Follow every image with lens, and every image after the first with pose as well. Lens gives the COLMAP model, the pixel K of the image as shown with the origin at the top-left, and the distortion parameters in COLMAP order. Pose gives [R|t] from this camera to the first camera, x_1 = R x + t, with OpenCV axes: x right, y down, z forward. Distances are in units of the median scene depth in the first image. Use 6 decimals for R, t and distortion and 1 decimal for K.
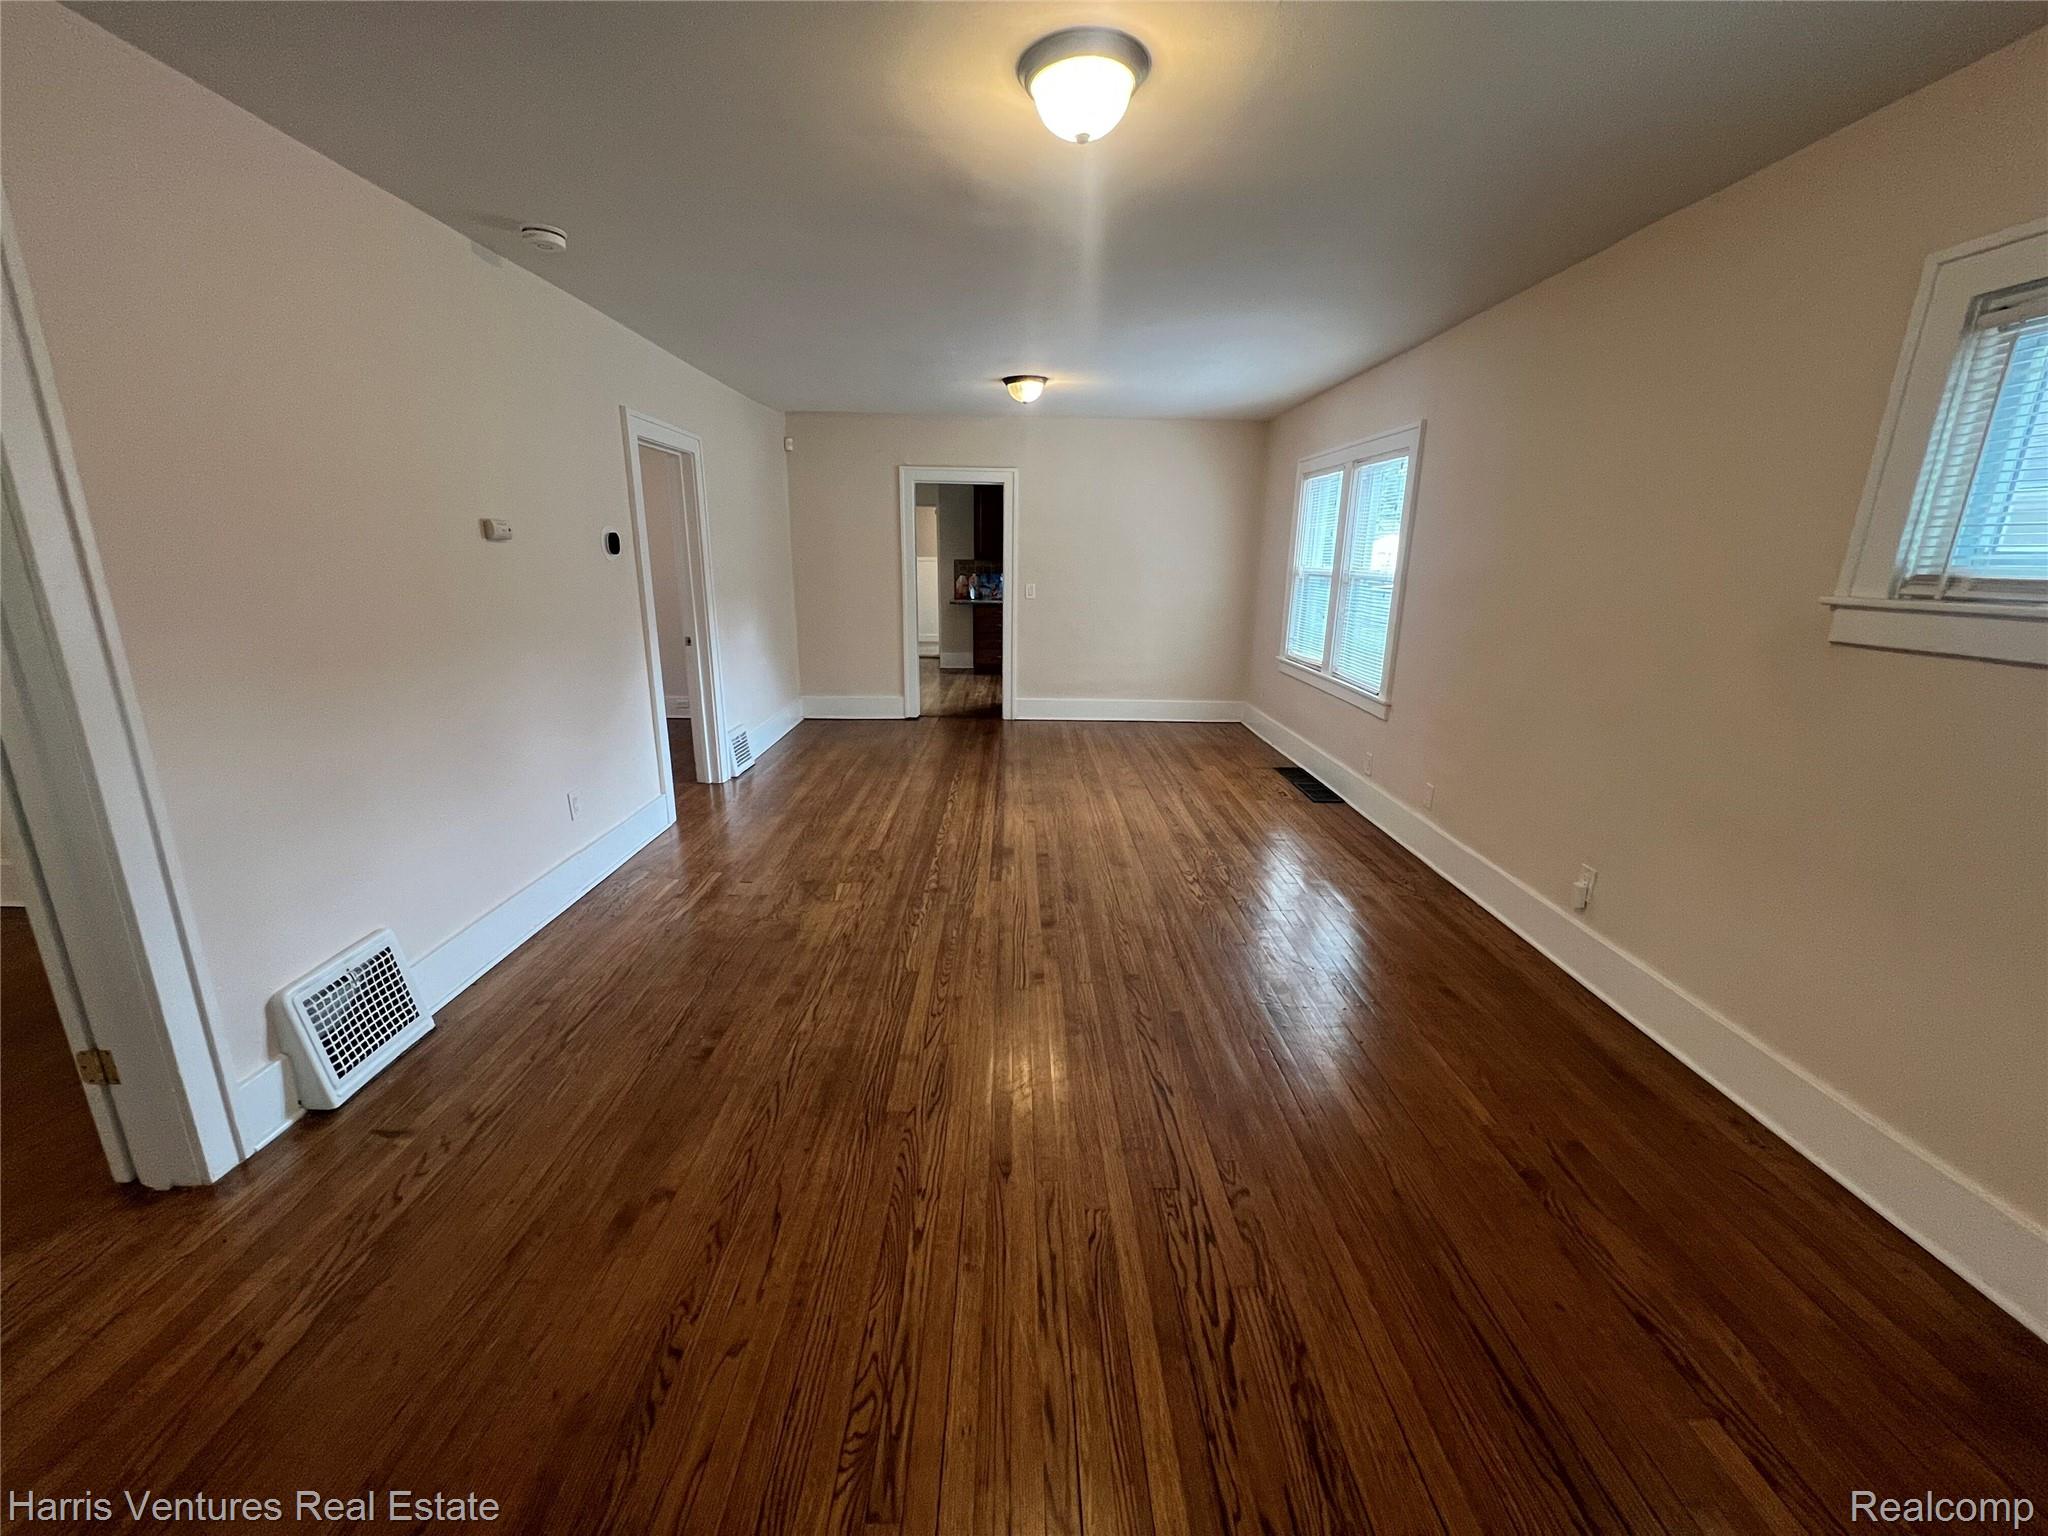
lens RADIAL K [[817.4, 0, 1019.4], [0, 817.4, 762.2], [0, 0, 1]] dist [0.000742, -0.000165]
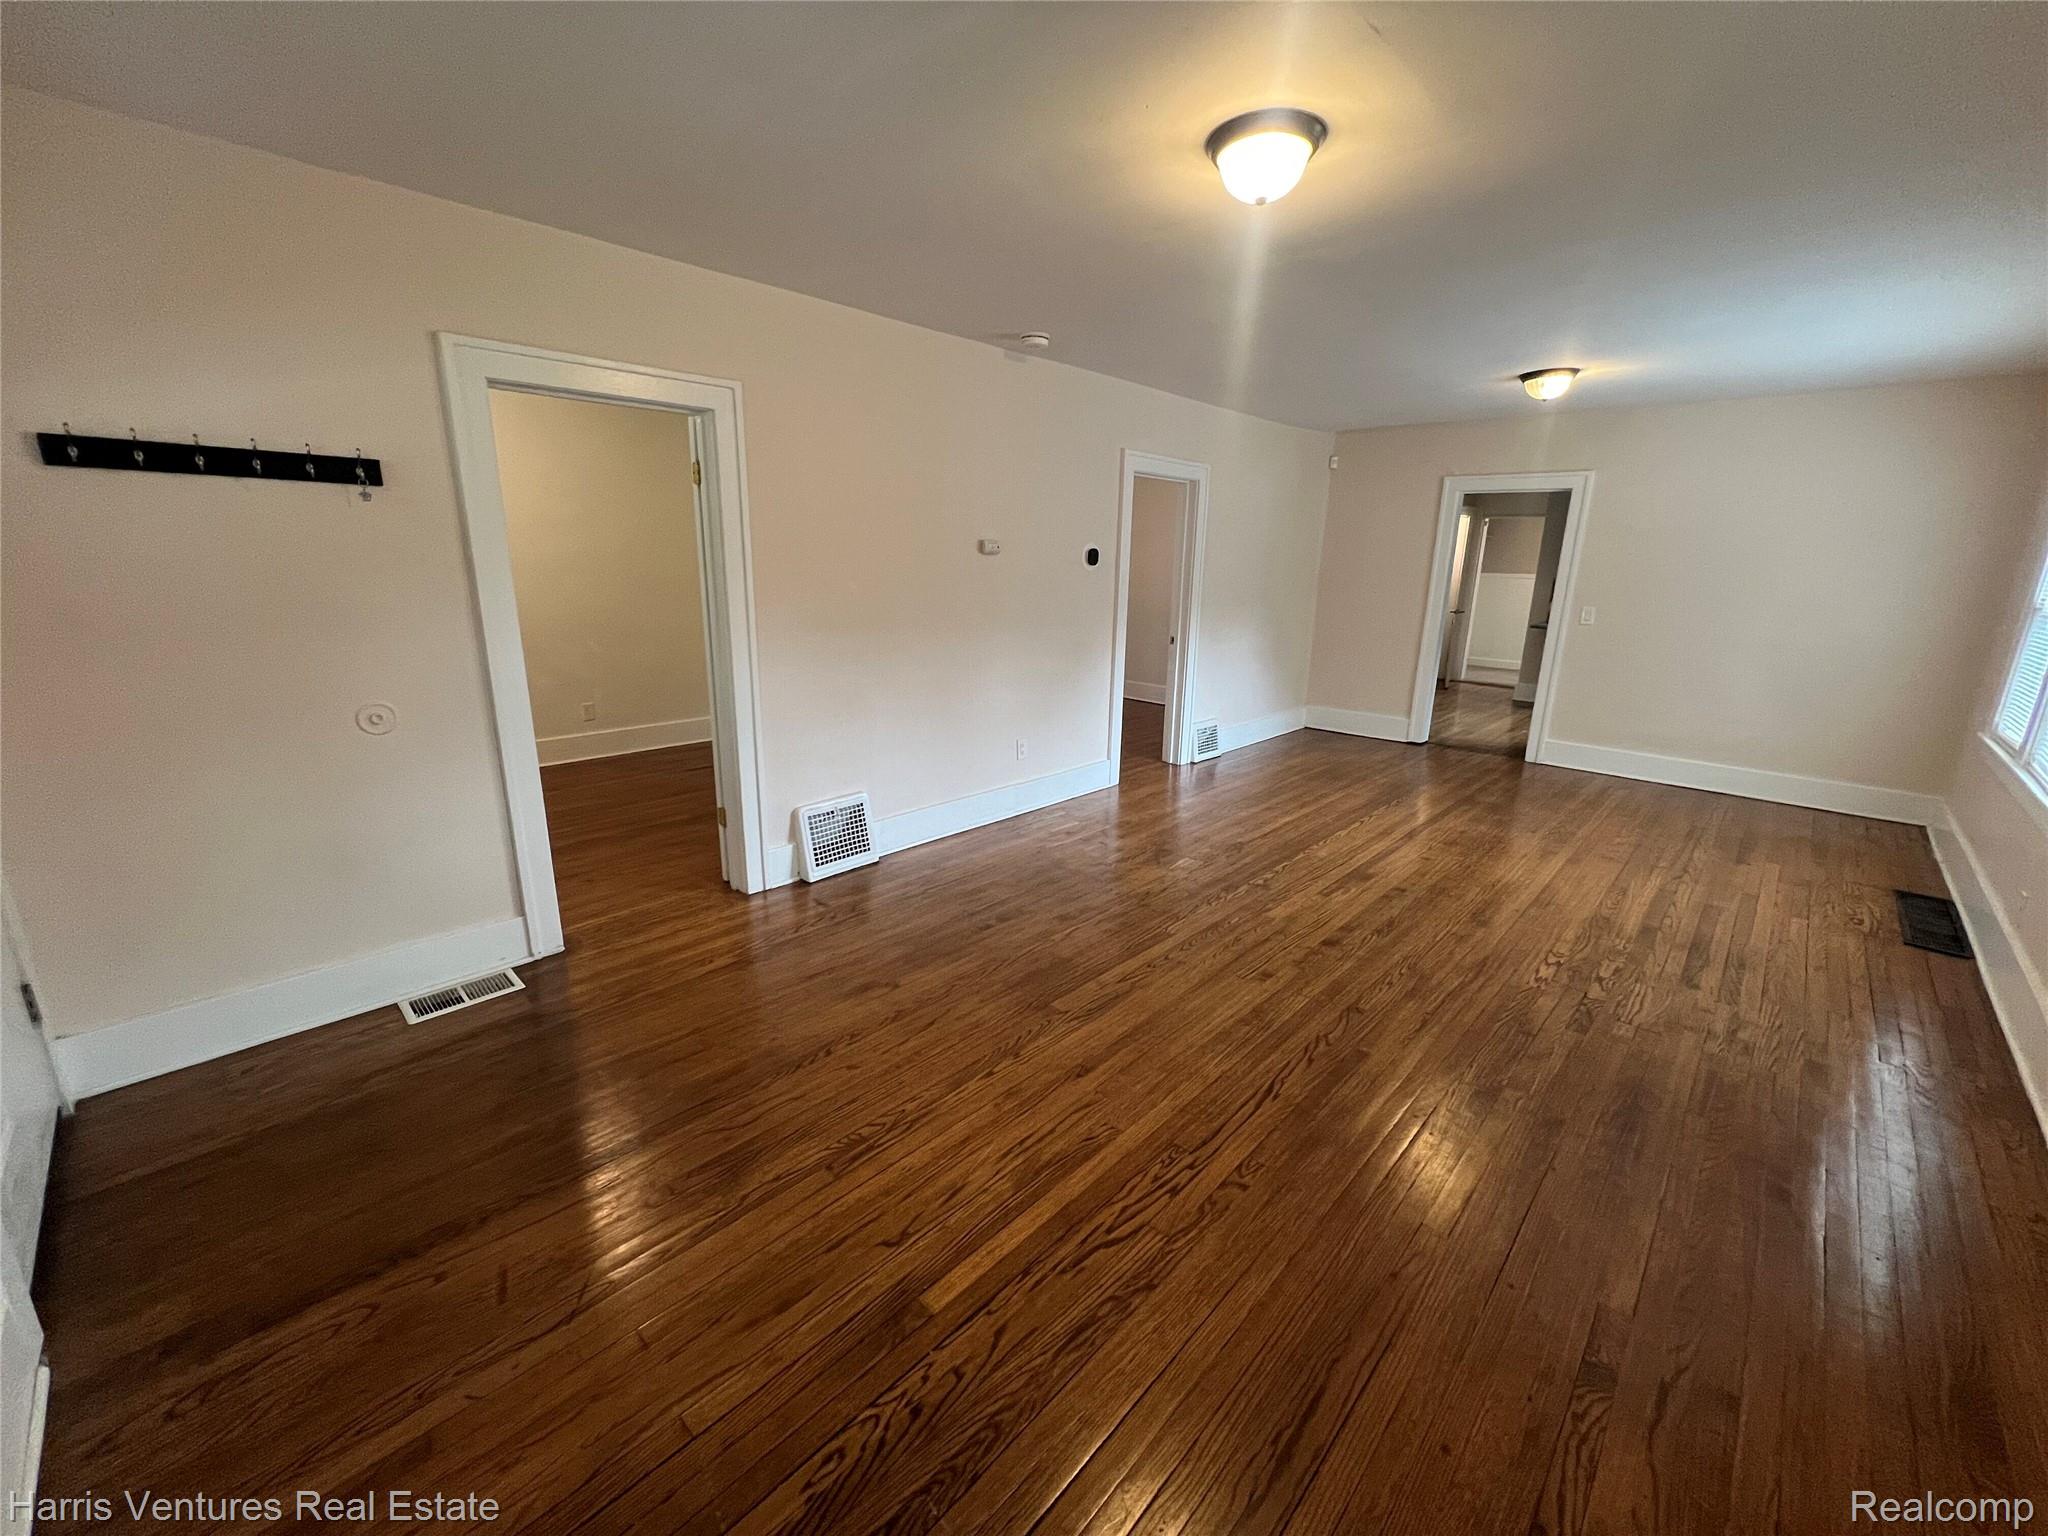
lens RADIAL K [[817.4, 0, 1019.4], [0, 817.4, 762.2], [0, 0, 1]] dist [0.000742, -0.000165]
pose [[0.716553, 0.173318, -0.675657, 0.395138], [-0.184318, 0.981256, 0.056235, -0.002291], [0.672740, 0.084241, 0.735068, 0.005916]]
